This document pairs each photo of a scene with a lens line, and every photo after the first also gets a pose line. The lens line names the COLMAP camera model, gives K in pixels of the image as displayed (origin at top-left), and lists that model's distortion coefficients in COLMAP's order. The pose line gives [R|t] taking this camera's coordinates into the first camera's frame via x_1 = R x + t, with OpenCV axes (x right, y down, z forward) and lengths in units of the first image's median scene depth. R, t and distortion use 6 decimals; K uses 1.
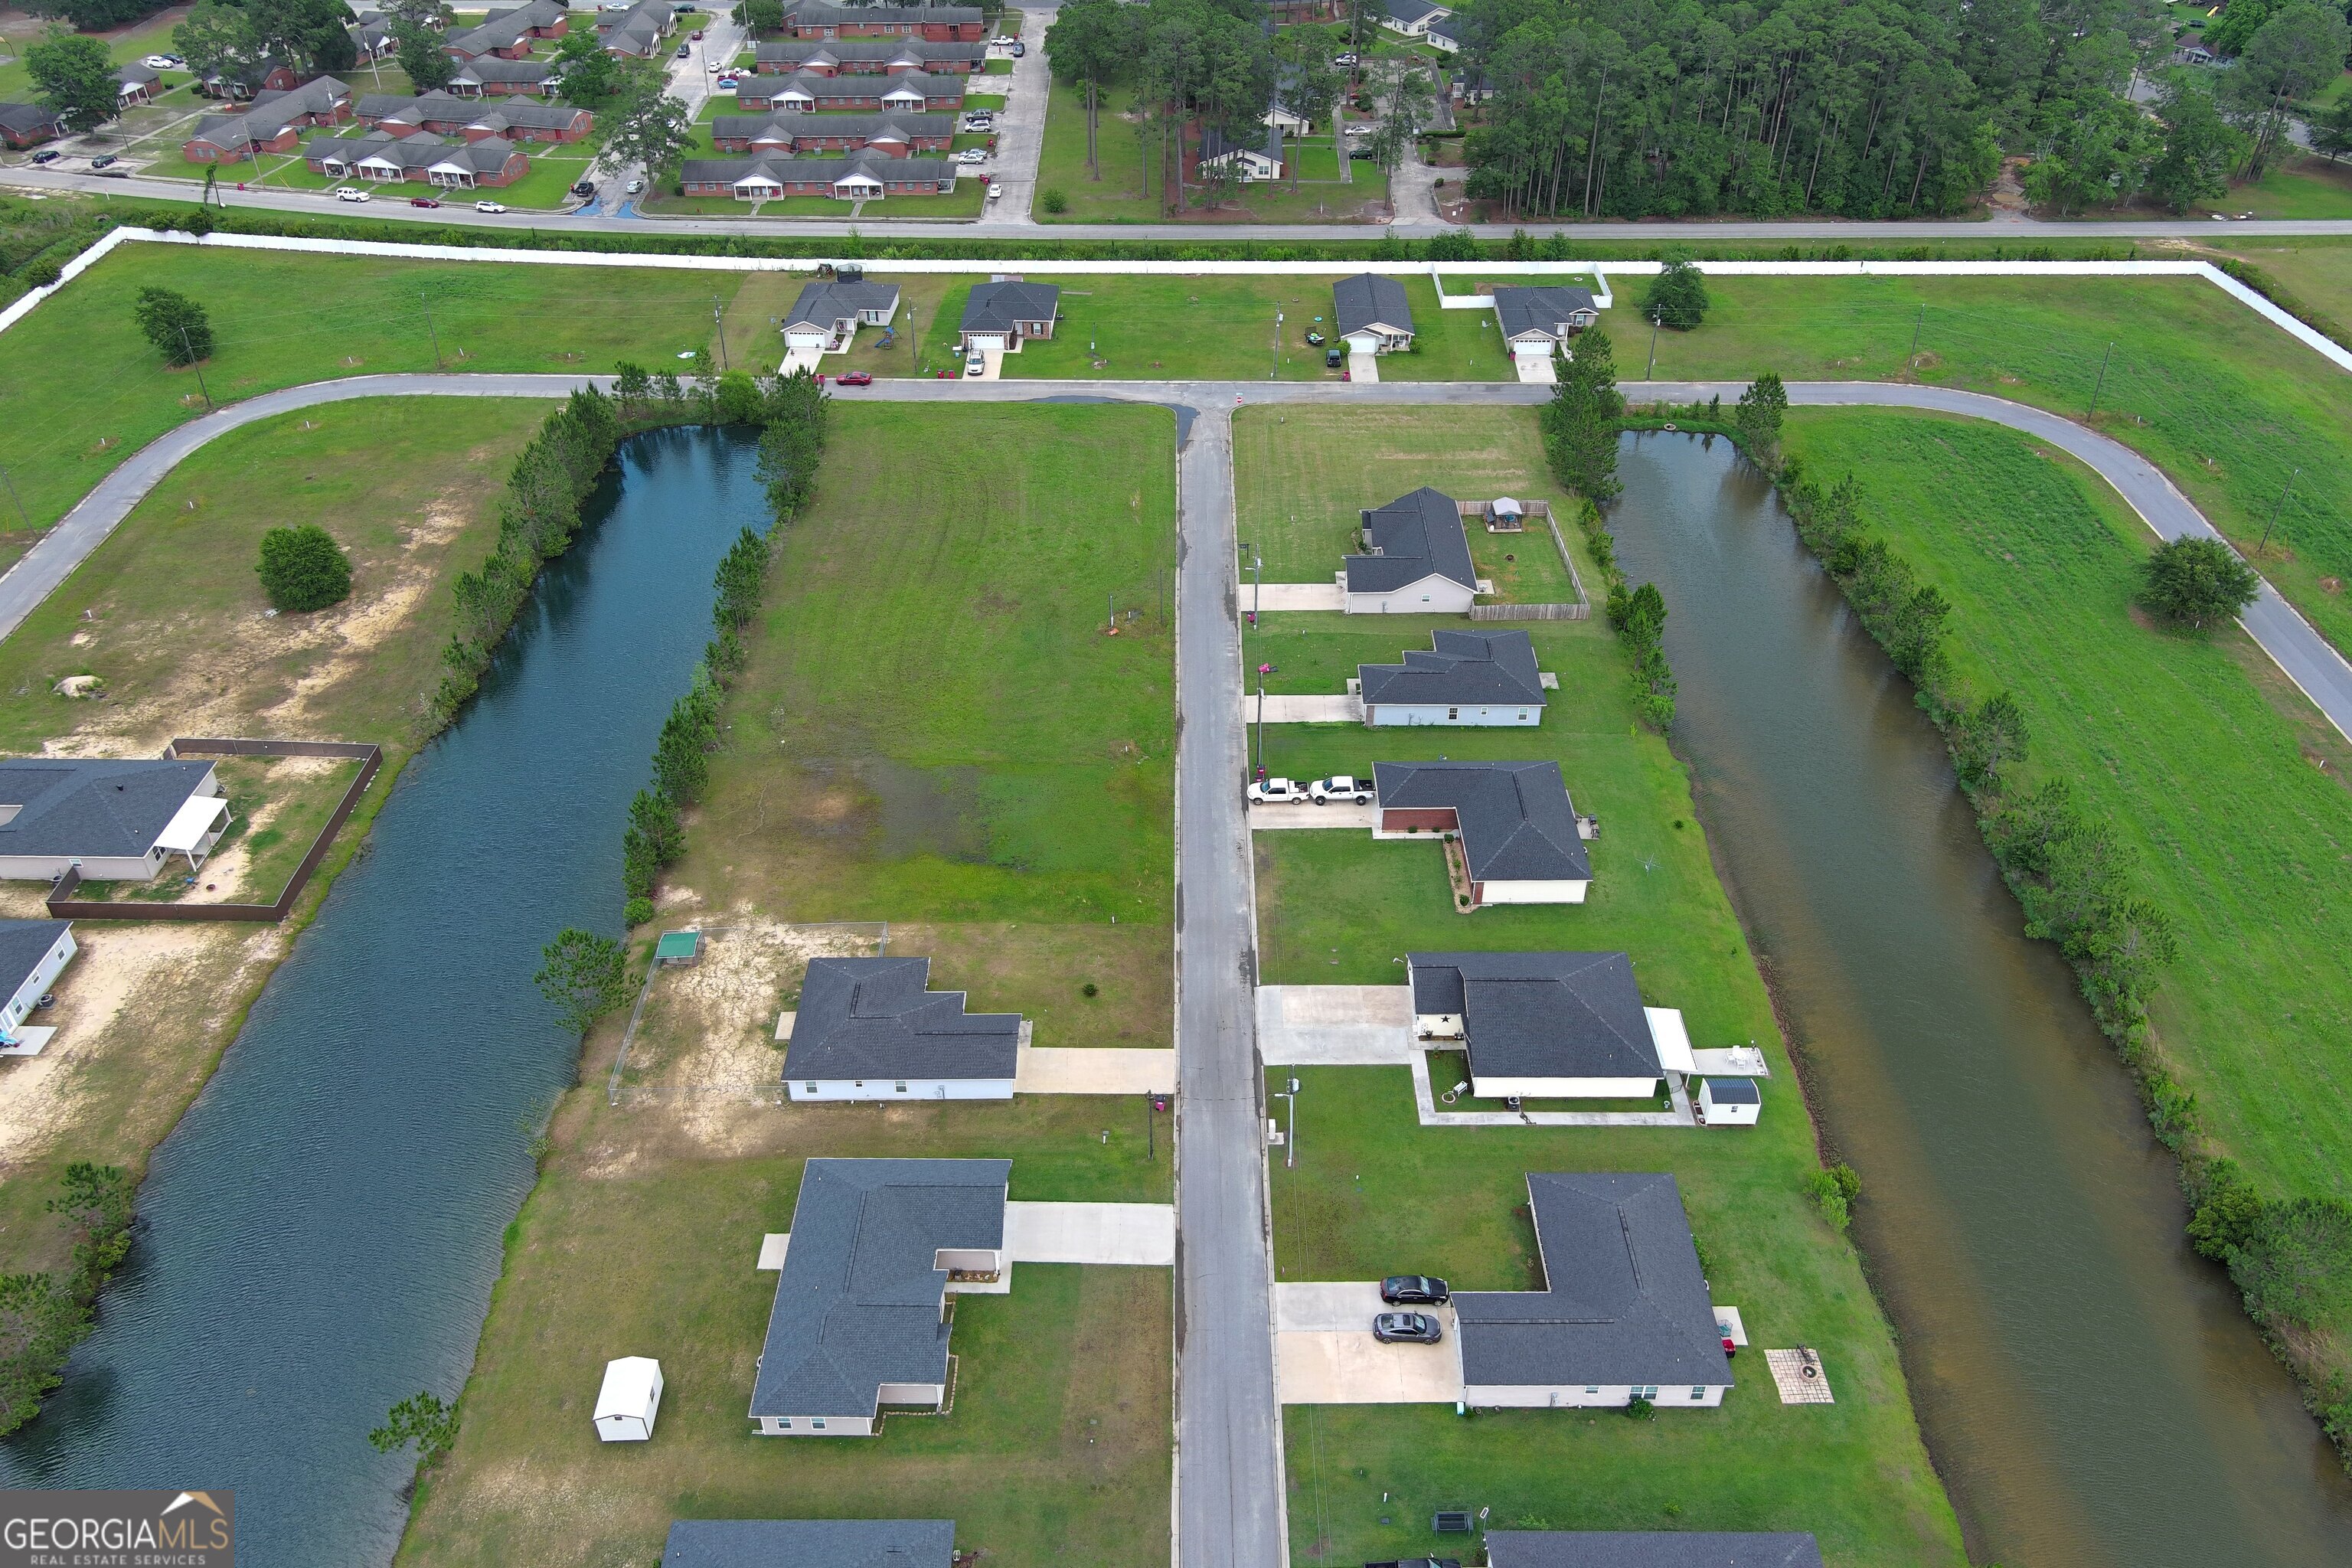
lens RADIAL K [[1840.4, 0, 1165.8], [0, 1840.4, 776.5], [0, 0, 1]] dist [0.032254, -0.025769]
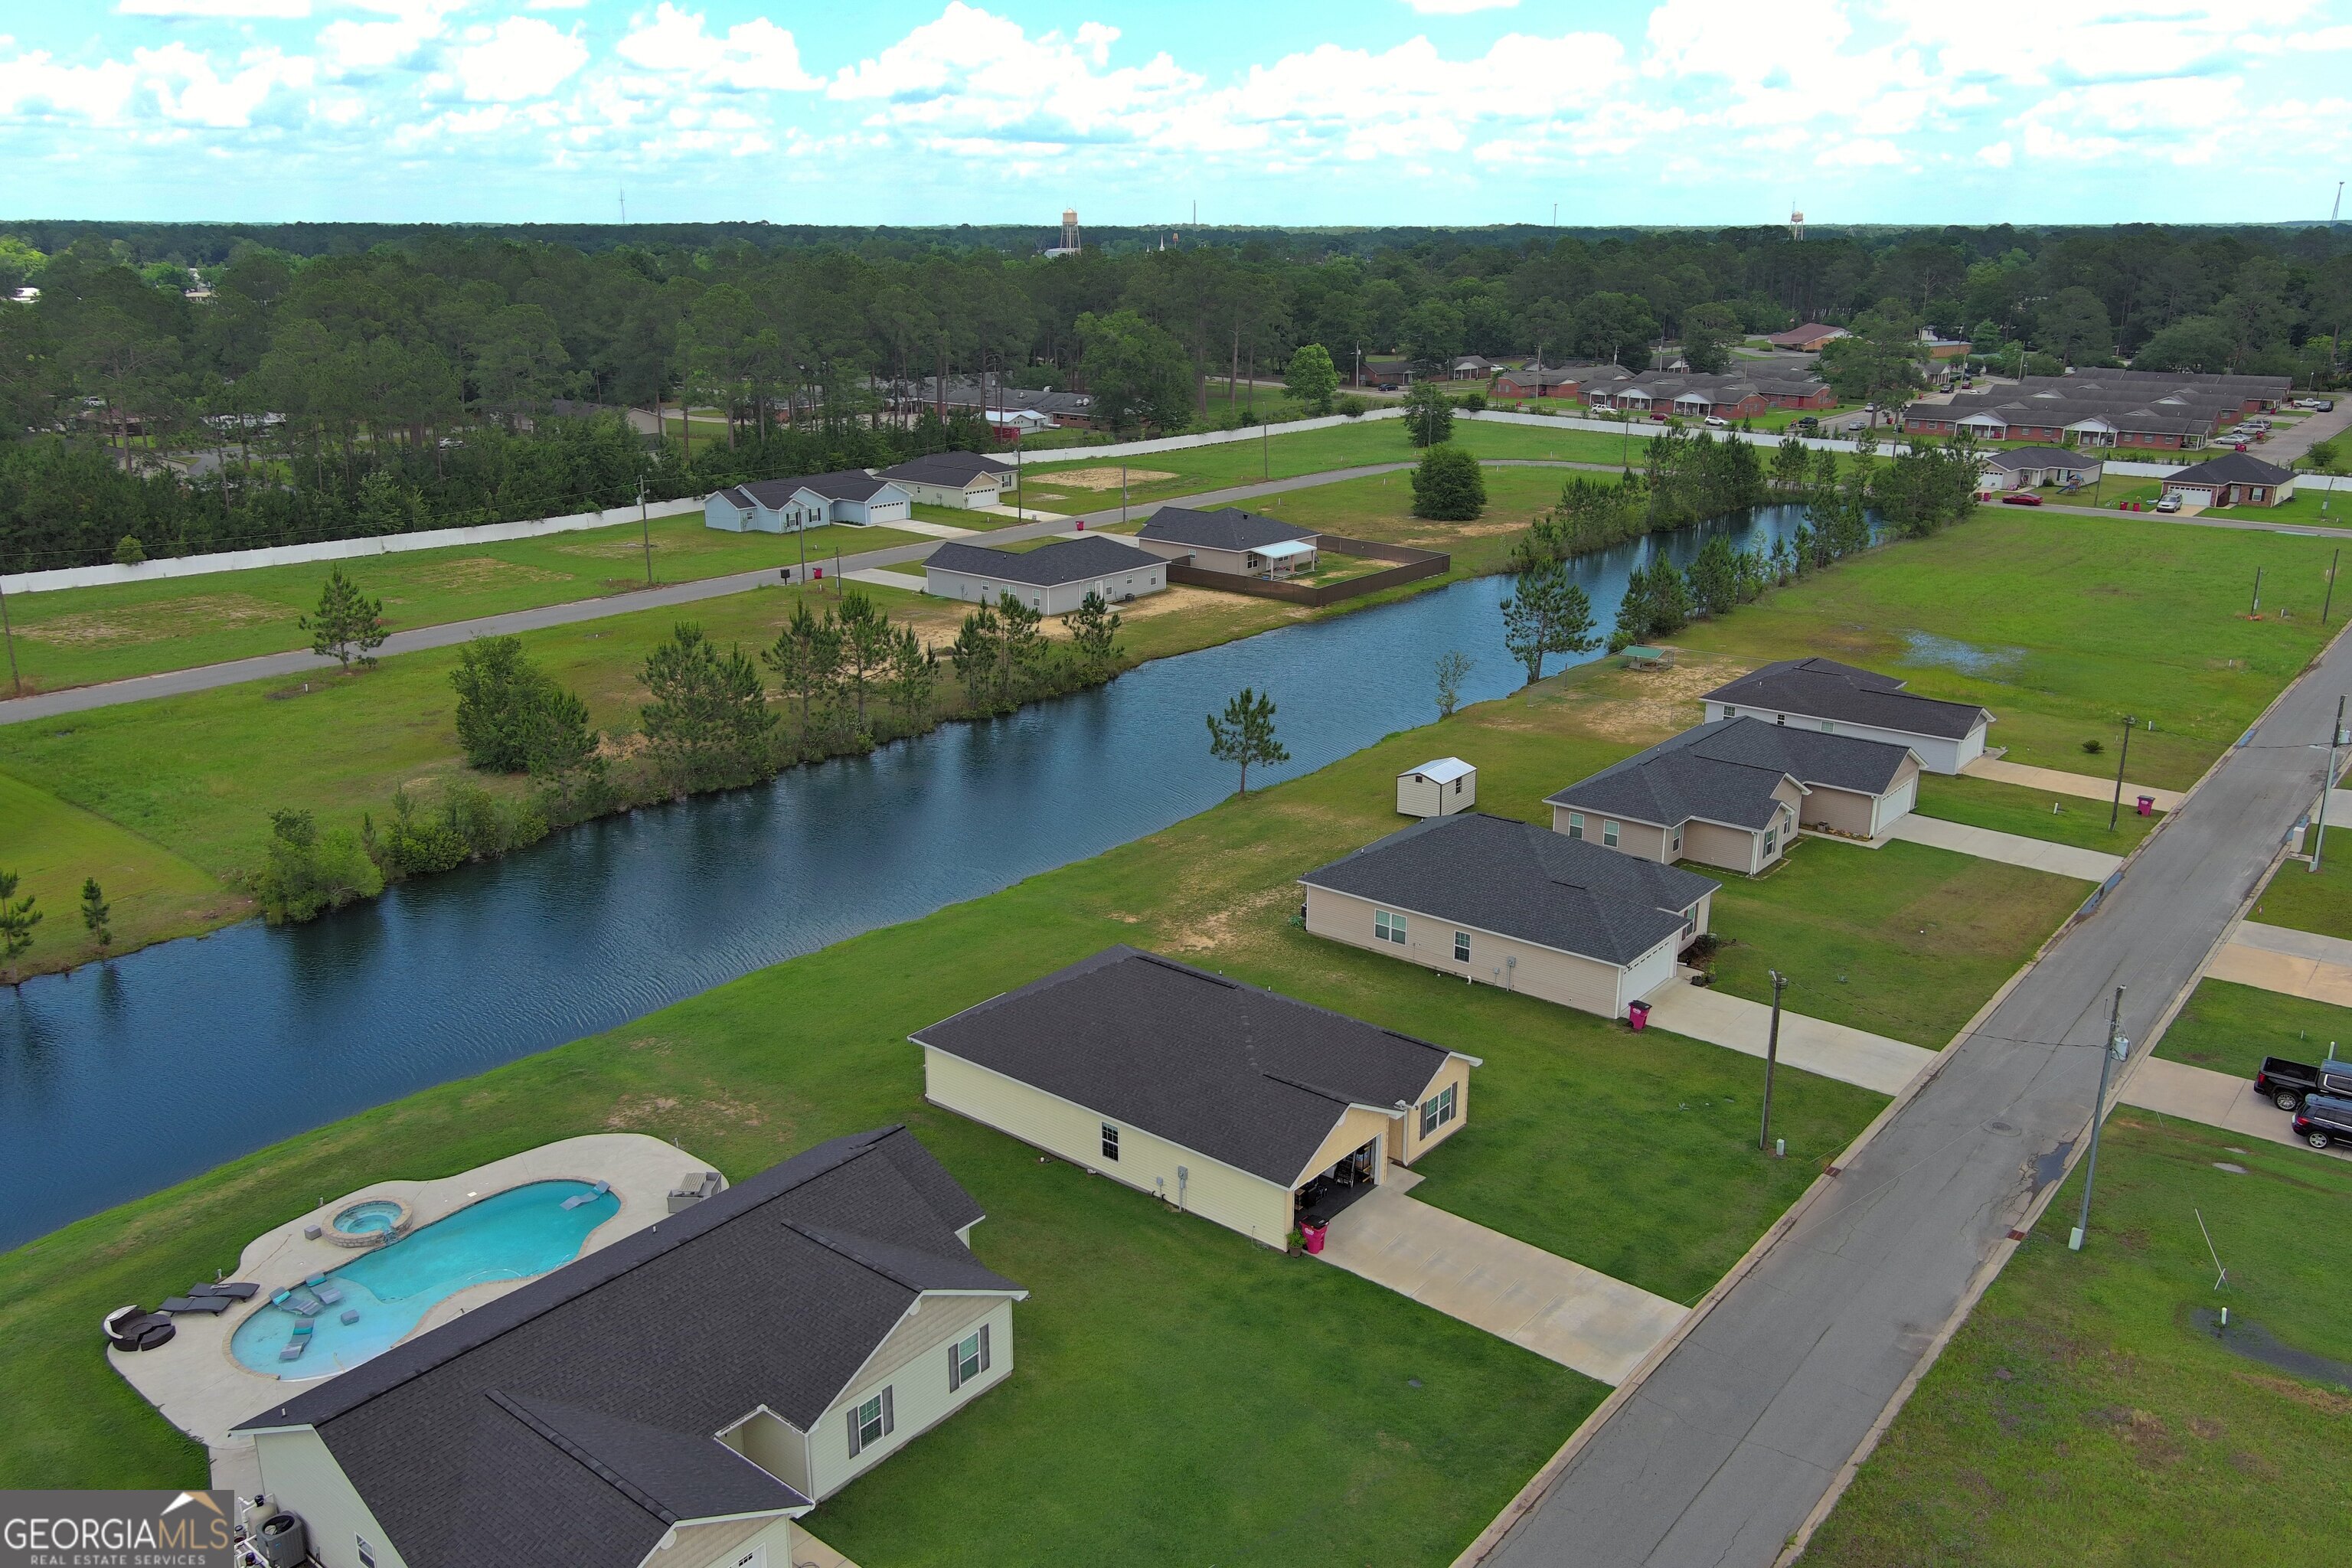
lens RADIAL K [[1840.4, 0, 1165.8], [0, 1840.4, 776.5], [0, 0, 1]] dist [0.032254, -0.025769]
pose [[0.783321, 0.183277, -0.593984, 0.143450], [-0.370518, 0.904912, -0.209408, 0.505914], [0.499124, 0.384115, 0.776744, 0.163279]]
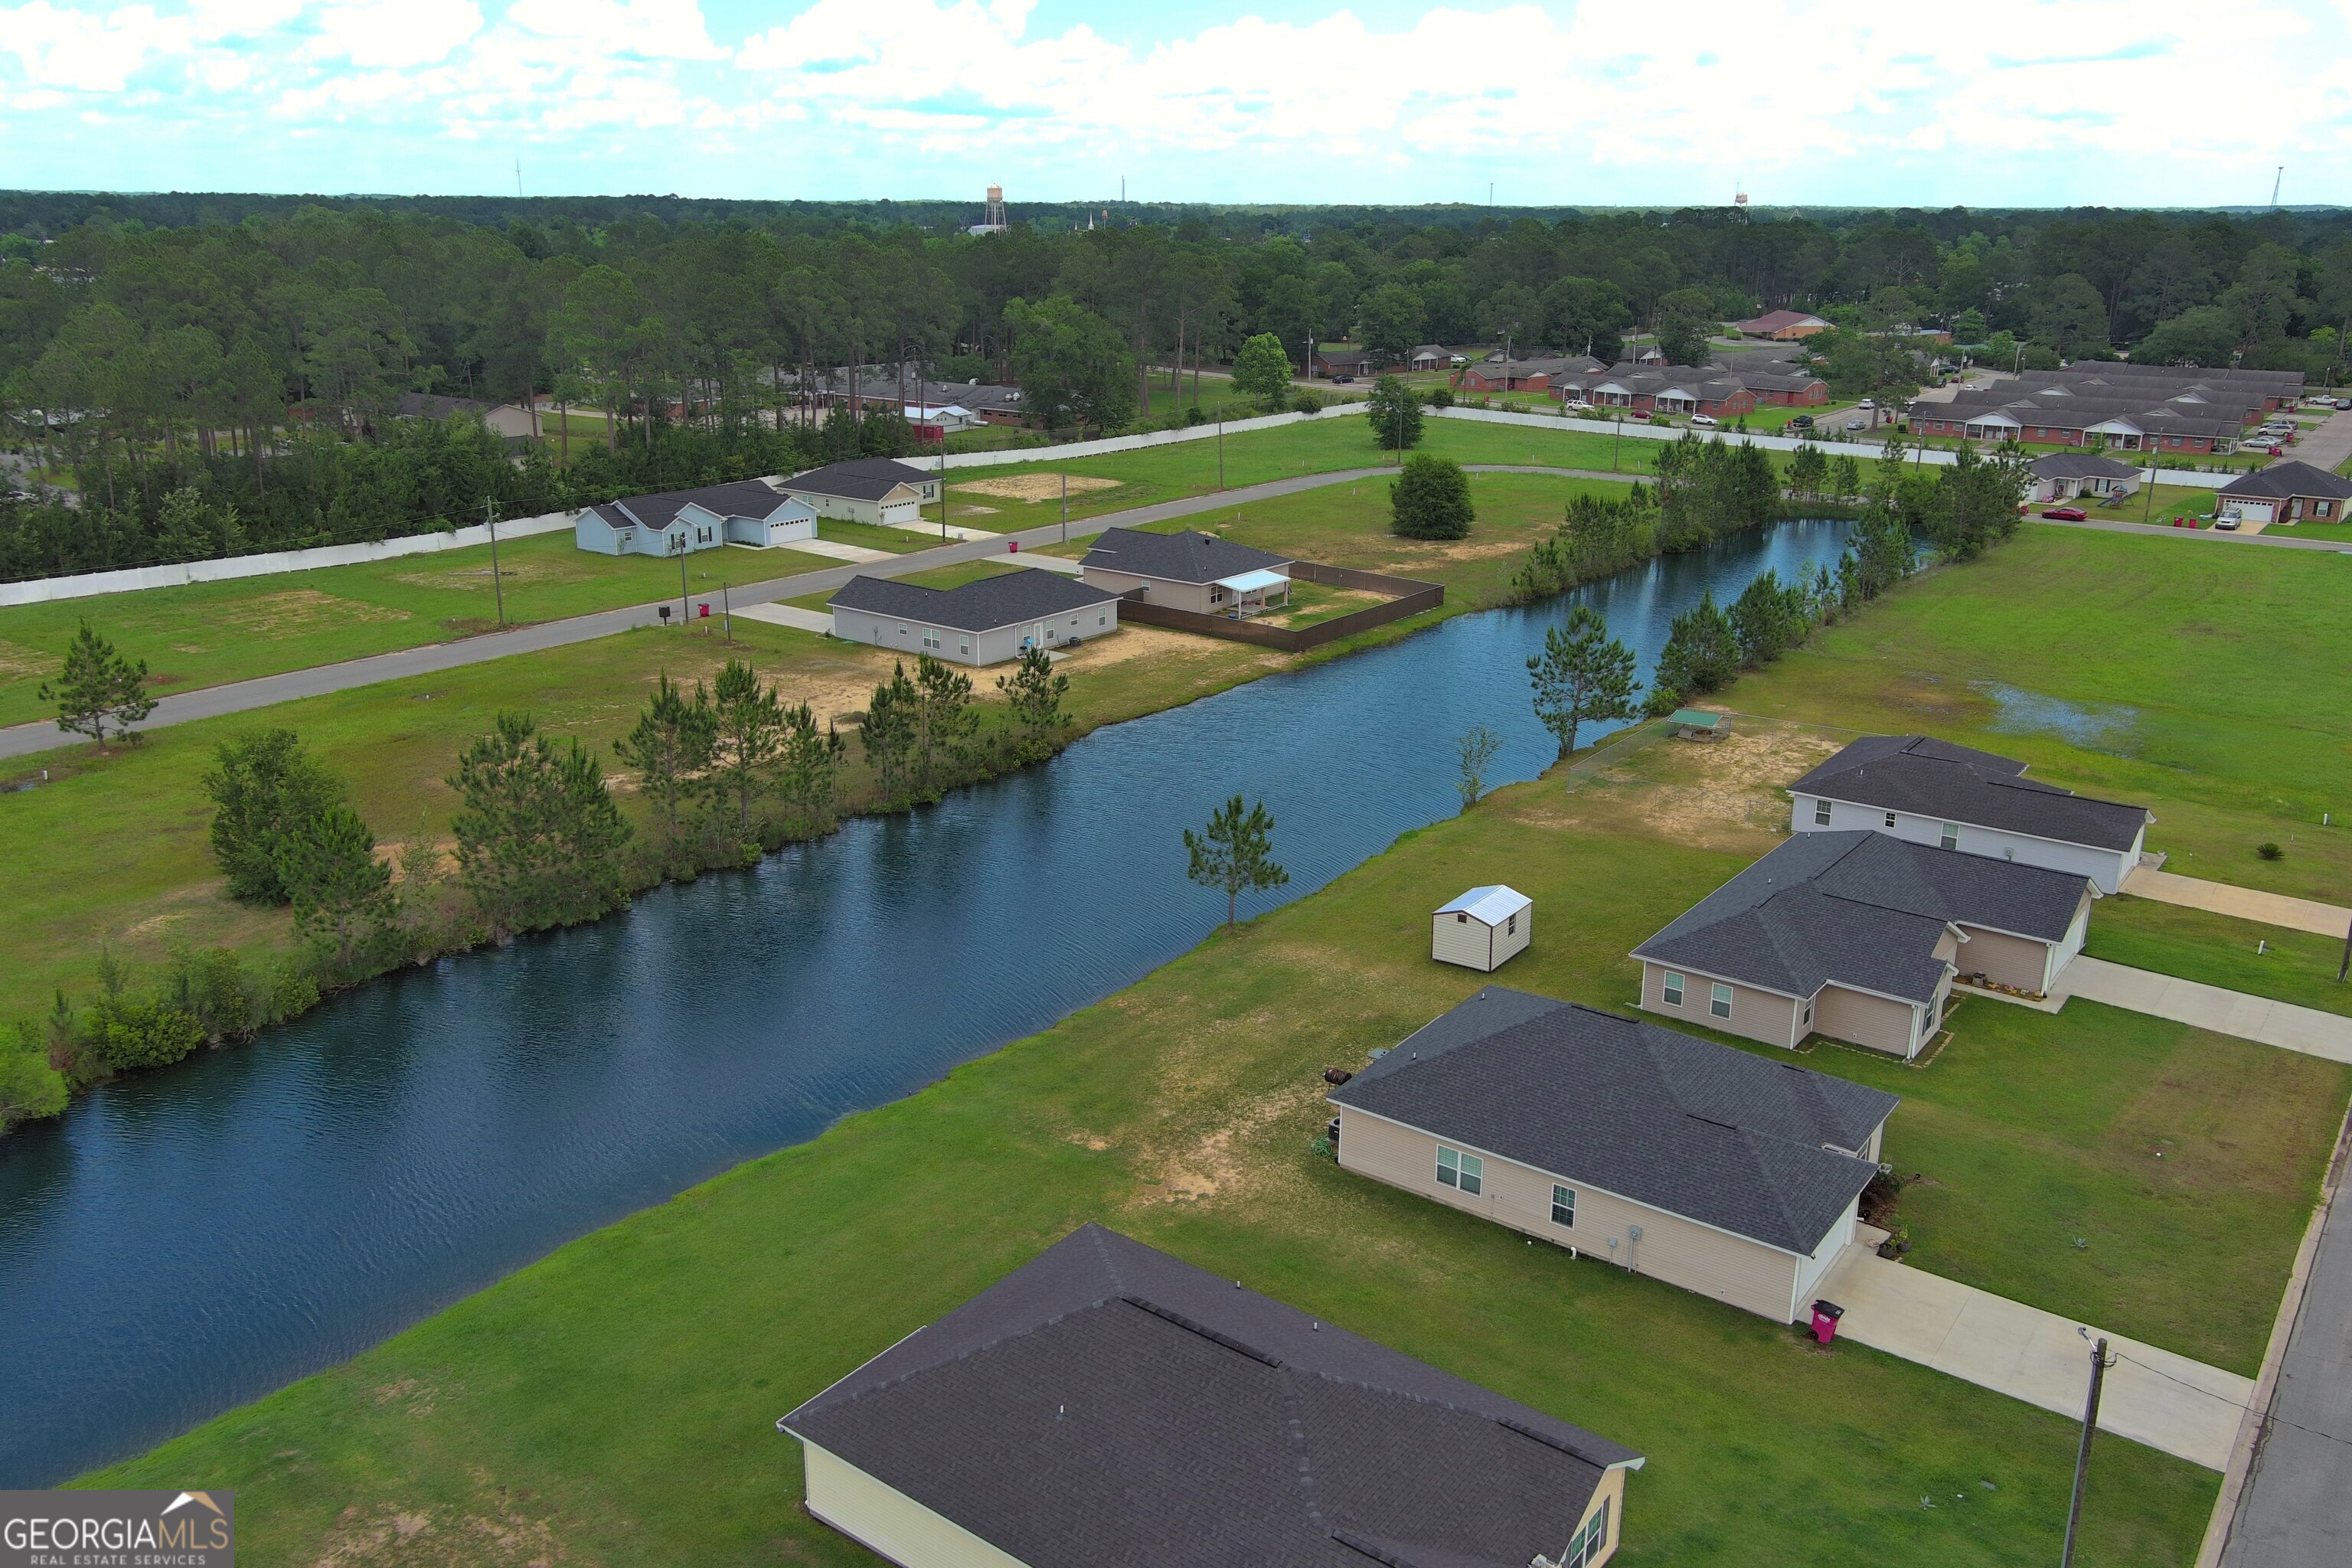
lens RADIAL K [[1879.4, 0, 1166.2], [0, 1879.4, 780.2], [0, 0, 1]] dist [0.023512, -0.007099]
pose [[0.806170, 0.183684, -0.562450, 0.019880], [-0.357958, 0.908307, -0.216434, 0.427821], [0.471122, 0.375816, 0.798001, 0.271921]]
